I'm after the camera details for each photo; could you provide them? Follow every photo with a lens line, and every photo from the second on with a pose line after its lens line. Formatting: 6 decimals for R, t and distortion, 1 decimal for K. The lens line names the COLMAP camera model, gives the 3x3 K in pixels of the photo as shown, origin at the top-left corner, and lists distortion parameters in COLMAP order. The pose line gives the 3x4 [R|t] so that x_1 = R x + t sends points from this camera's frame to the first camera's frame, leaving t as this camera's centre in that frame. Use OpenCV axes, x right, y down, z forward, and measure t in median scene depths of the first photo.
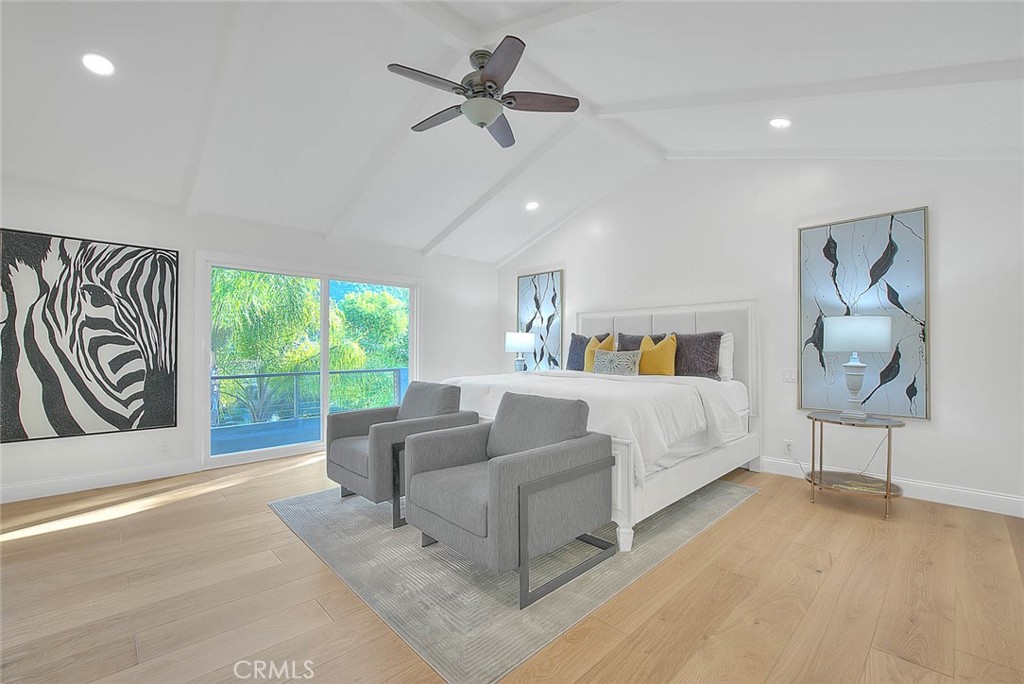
lens RADIAL K [[423.1, 0, 511.4], [0, 423.1, 368.7], [0, 0, 1]] dist [0.000721, 0.000112]
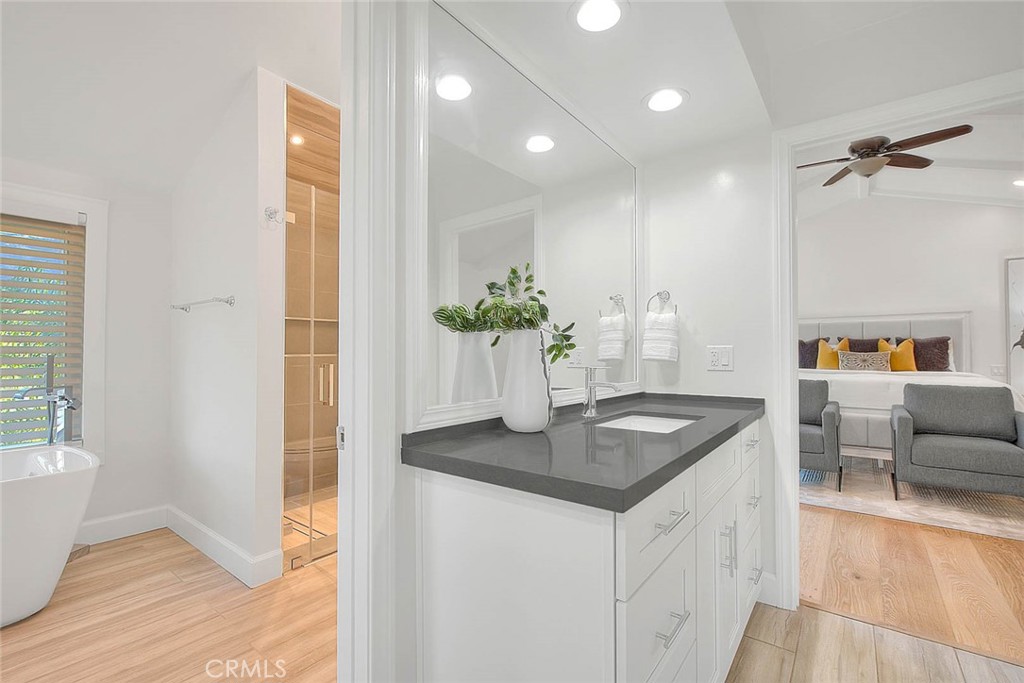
lens RADIAL K [[451.1, 0, 512.9], [0, 451.1, 351.5], [0, 0, 1]] dist [-0.000829, -0.000196]
pose [[0.987412, 0.006698, 0.158026, -0.908412], [0.002450, 0.998335, -0.057622, 0.028797], [-0.158149, 0.057284, 0.985752, -0.105814]]
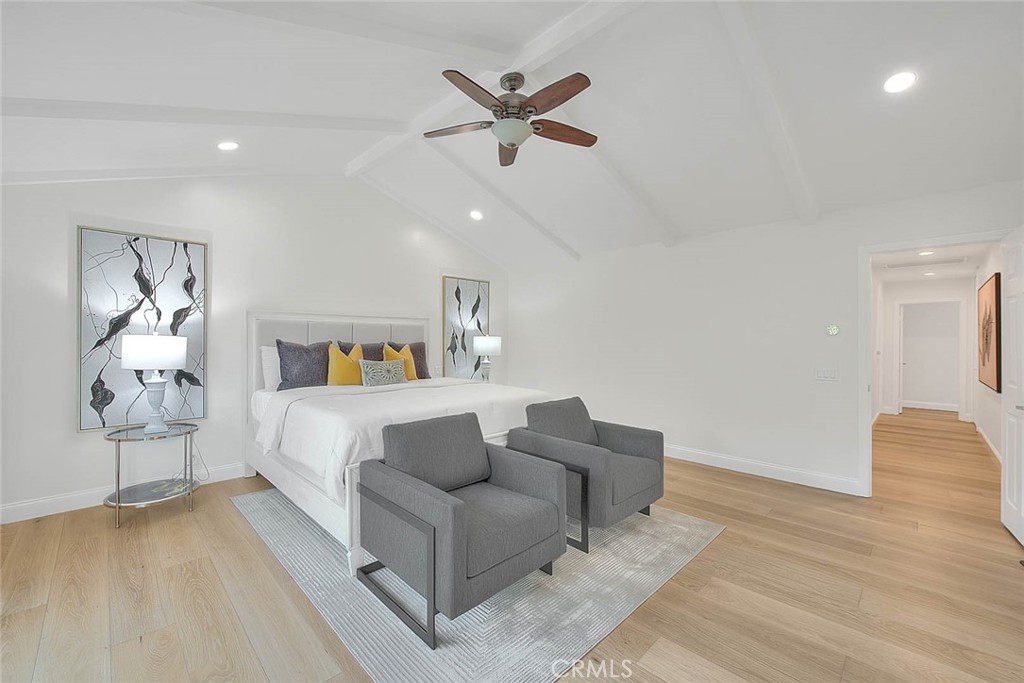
lens RADIAL K [[416.1, 0, 526.4], [0, 416.1, 341.8], [0, 0, 1]] dist [-0.000420, -0.000101]
pose [[-0.030179, 0.009146, 0.999503, -0.712660], [0.056615, 0.998368, -0.007426, -0.056554], [-0.997940, 0.056363, -0.030648, 0.667250]]
